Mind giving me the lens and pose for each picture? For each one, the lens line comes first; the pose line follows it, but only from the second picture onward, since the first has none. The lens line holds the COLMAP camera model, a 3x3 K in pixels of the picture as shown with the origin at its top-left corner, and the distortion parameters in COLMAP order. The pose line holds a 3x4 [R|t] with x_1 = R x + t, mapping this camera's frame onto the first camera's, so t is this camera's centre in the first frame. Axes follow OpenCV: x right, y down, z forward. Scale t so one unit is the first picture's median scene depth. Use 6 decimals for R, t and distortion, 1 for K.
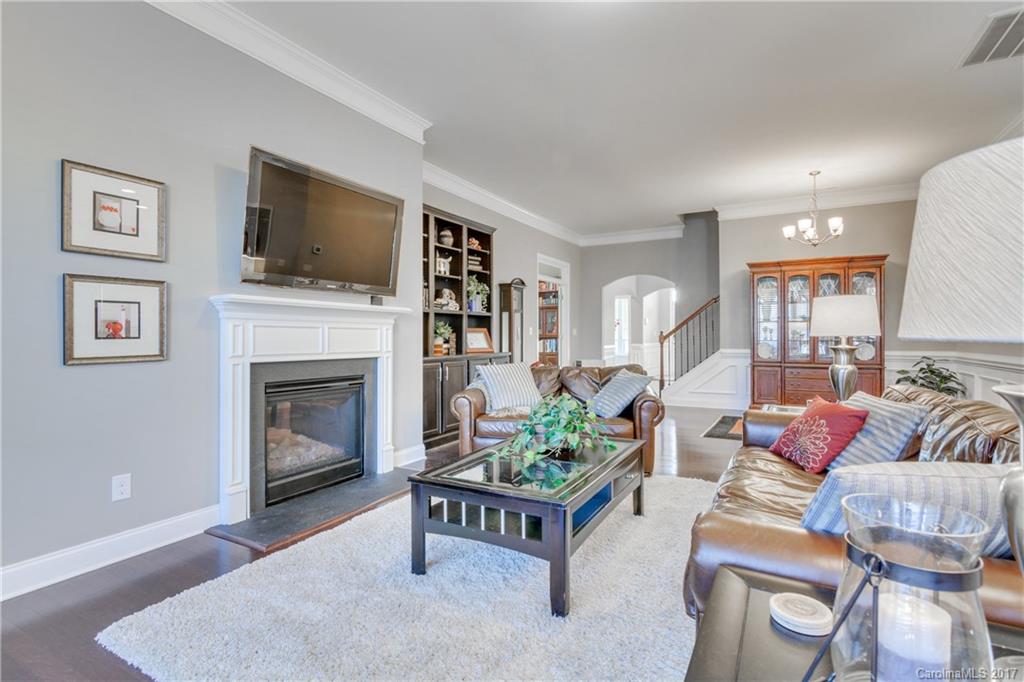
lens RADIAL K [[507.9, 0, 519.4], [0, 507.9, 335.3], [0, 0, 1]] dist [0.002849, 0.001309]
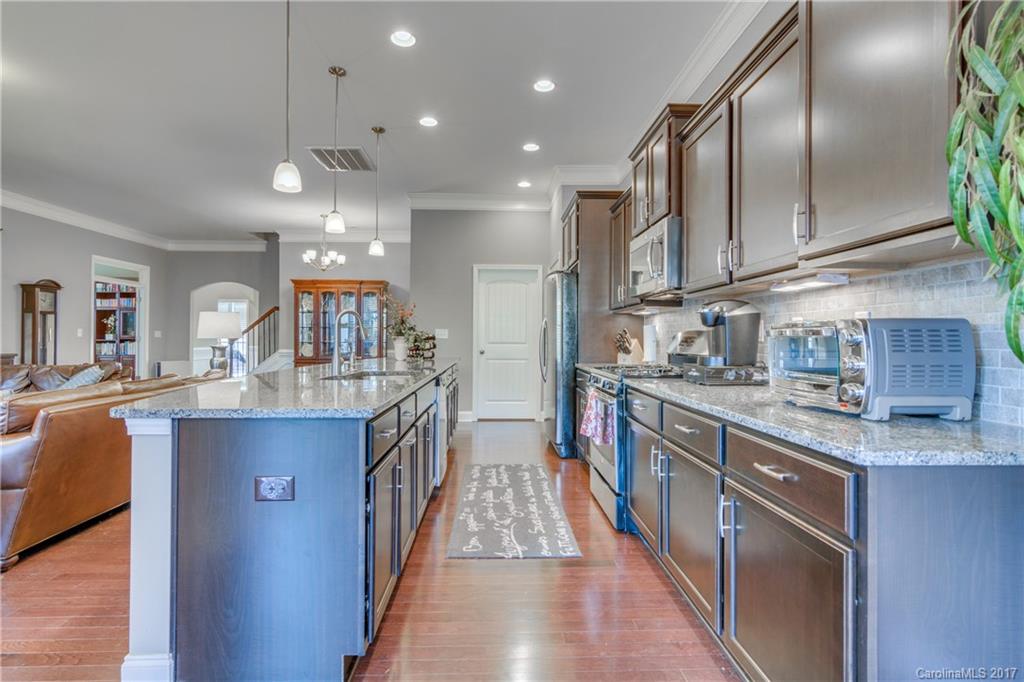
lens RADIAL K [[507.9, 0, 510.0], [0, 507.9, 336.8], [0, 0, 1]] dist [0.002849, 0.001309]
pose [[0.865249, 0.007065, 0.501293, 0.263657], [-0.004935, 0.999972, -0.005575, 0.000678], [-0.501319, 0.002350, 0.865260, -0.296480]]
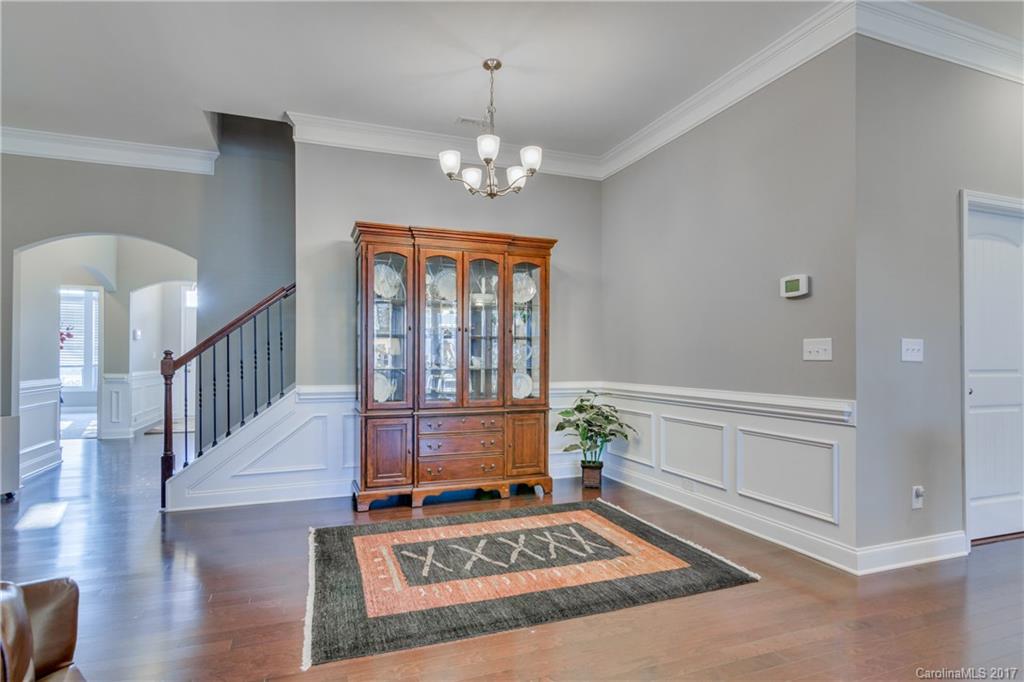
lens RADIAL K [[507.9, 0, 498.3], [0, 507.9, 354.6], [0, 0, 1]] dist [0.002849, 0.001309]
pose [[0.660259, 0.006485, 0.751010, 0.138581], [-0.003134, 0.999978, -0.005880, -0.003163], [-0.751032, 0.001529, 0.660264, 0.495518]]
